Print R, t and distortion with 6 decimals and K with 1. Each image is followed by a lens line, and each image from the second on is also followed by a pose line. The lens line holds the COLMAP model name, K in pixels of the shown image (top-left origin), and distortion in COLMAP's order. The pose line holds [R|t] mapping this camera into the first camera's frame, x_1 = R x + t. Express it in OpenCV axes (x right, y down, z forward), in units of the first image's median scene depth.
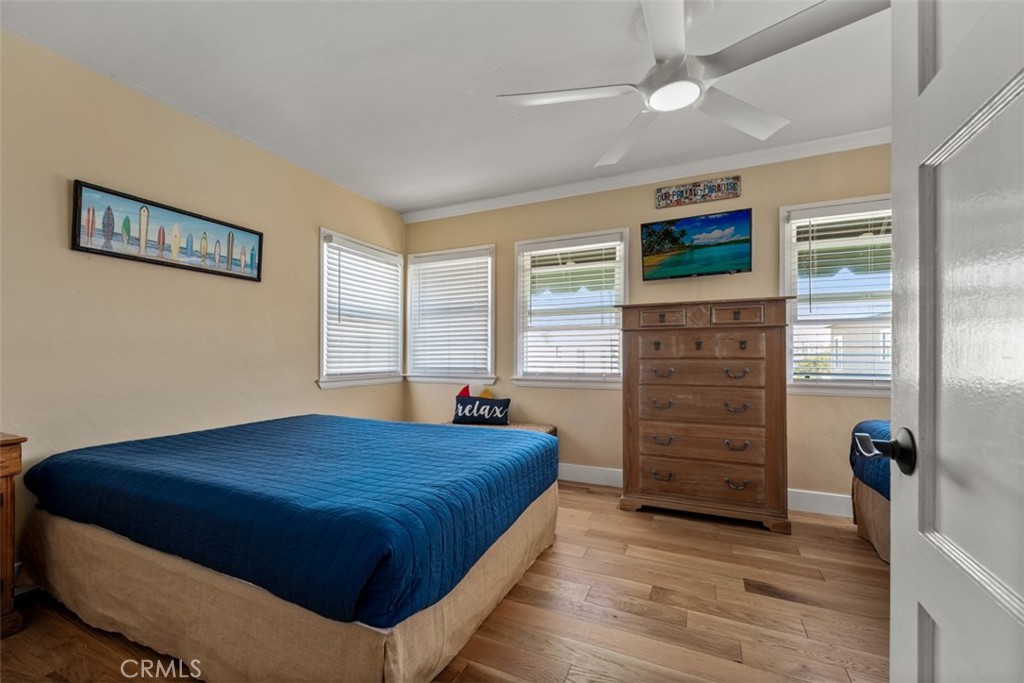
lens RADIAL K [[408.6, 0, 511.4], [0, 408.6, 355.5], [0, 0, 1]] dist [-0.001051, -0.000222]
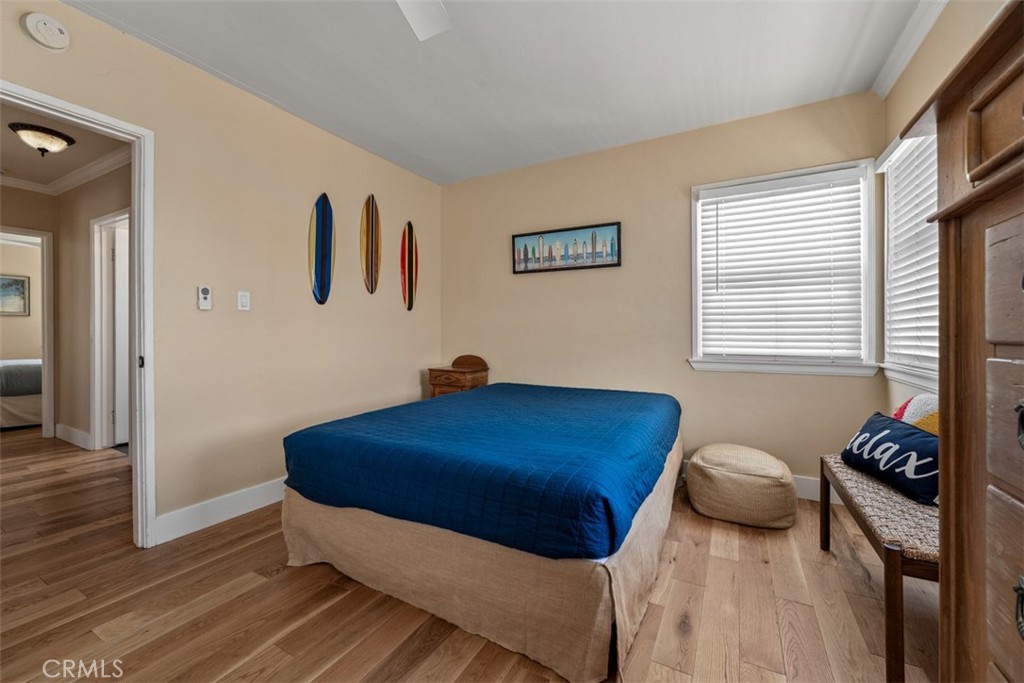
lens RADIAL K [[414.0, 0, 510.9], [0, 414.0, 334.0], [0, 0, 1]] dist [-0.001044, -0.000220]
pose [[-0.067847, 0.002753, -0.997692, 0.546178], [0.001948, 0.999995, 0.002626, 0.001096], [0.997694, -0.001765, -0.067852, 0.801670]]
